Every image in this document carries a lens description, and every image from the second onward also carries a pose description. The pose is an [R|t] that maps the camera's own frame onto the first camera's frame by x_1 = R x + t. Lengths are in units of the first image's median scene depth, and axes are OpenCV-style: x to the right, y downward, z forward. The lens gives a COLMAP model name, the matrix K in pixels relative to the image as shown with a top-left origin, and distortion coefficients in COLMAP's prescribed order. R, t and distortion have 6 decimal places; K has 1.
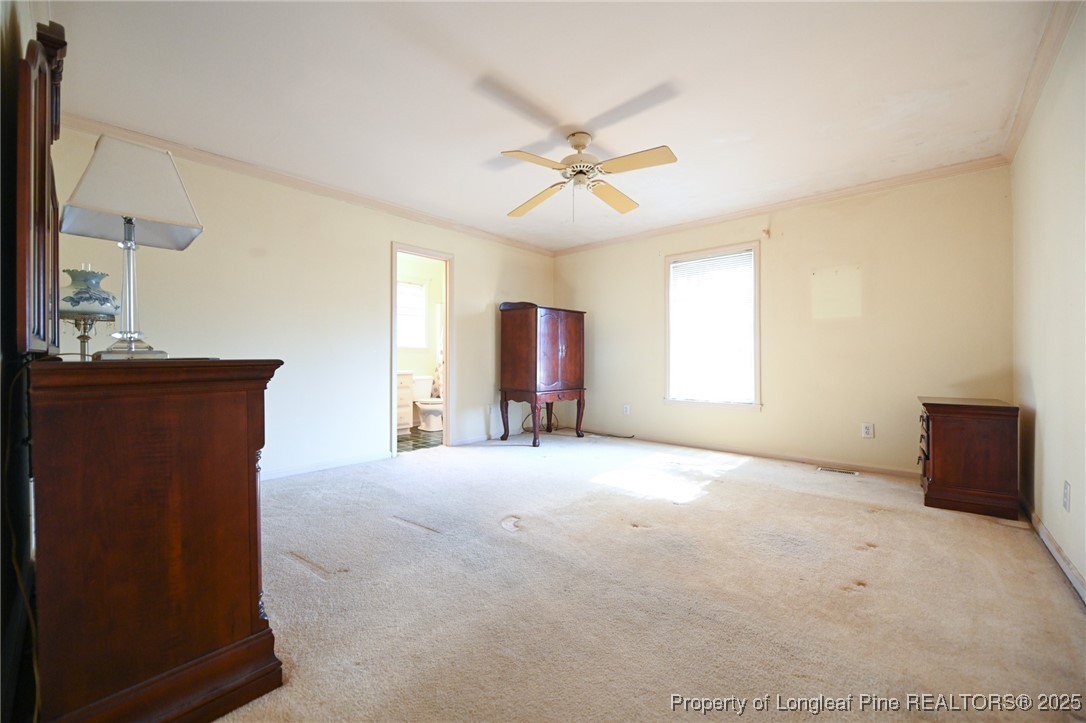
lens RADIAL K [[428.7, 0, 539.1], [0, 428.7, 359.8], [0, 0, 1]] dist [-0.009117, -0.000102]
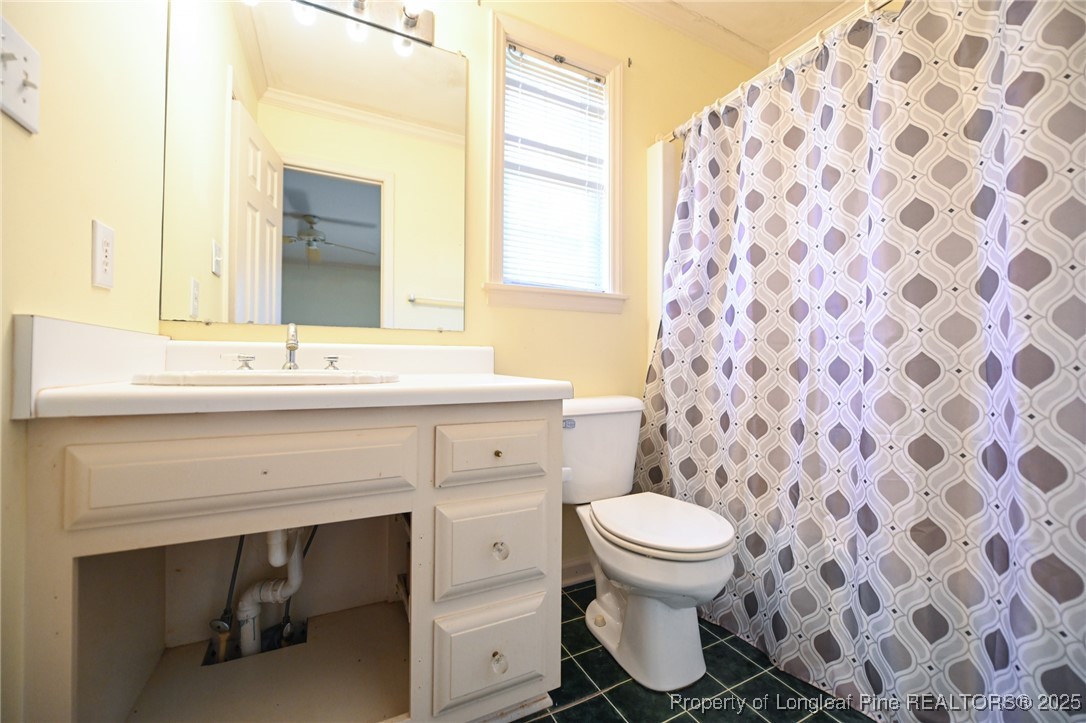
lens RADIAL K [[428.7, 0, 541.8], [0, 428.7, 360.7], [0, 0, 1]] dist [-0.009117, -0.000102]
pose [[0.936114, 0.006215, -0.351641, -0.213589], [-0.008905, 0.999942, -0.006032, 0.017606], [0.351583, 0.008777, 0.936116, 0.737814]]
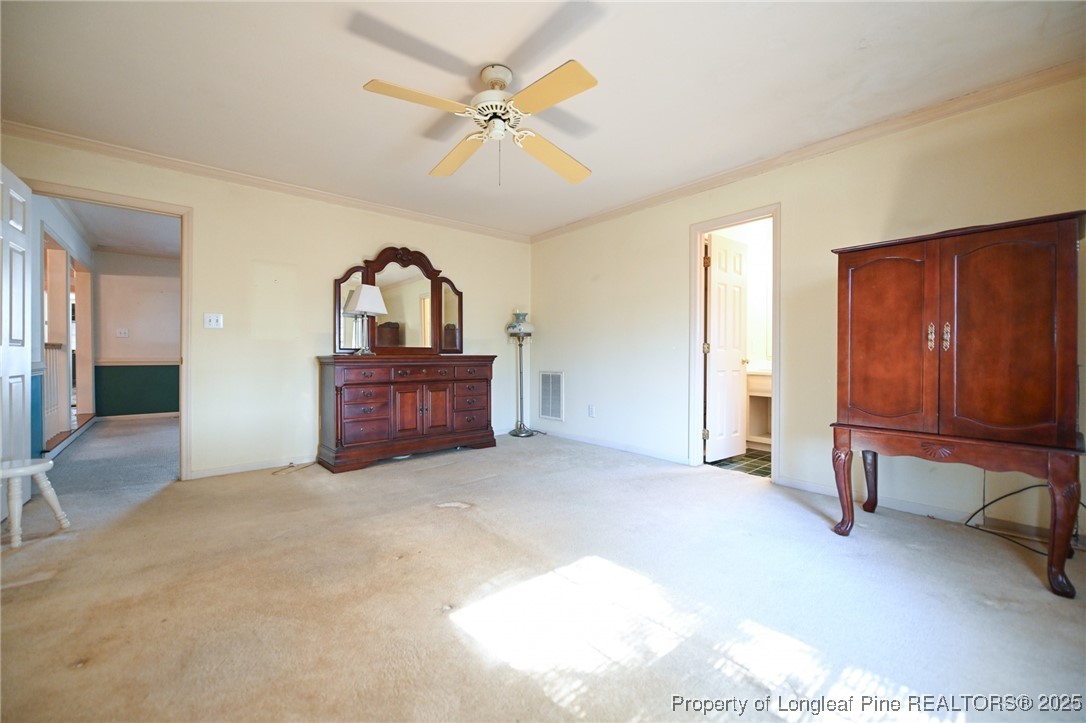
lens RADIAL K [[428.7, 0, 539.3], [0, 428.7, 358.8], [0, 0, 1]] dist [-0.009117, -0.000102]
pose [[-0.129622, 0.011122, -0.991501, 0.552436], [-0.002827, 0.999929, 0.011587, -0.005264], [0.991559, 0.004305, -0.129582, 0.751965]]
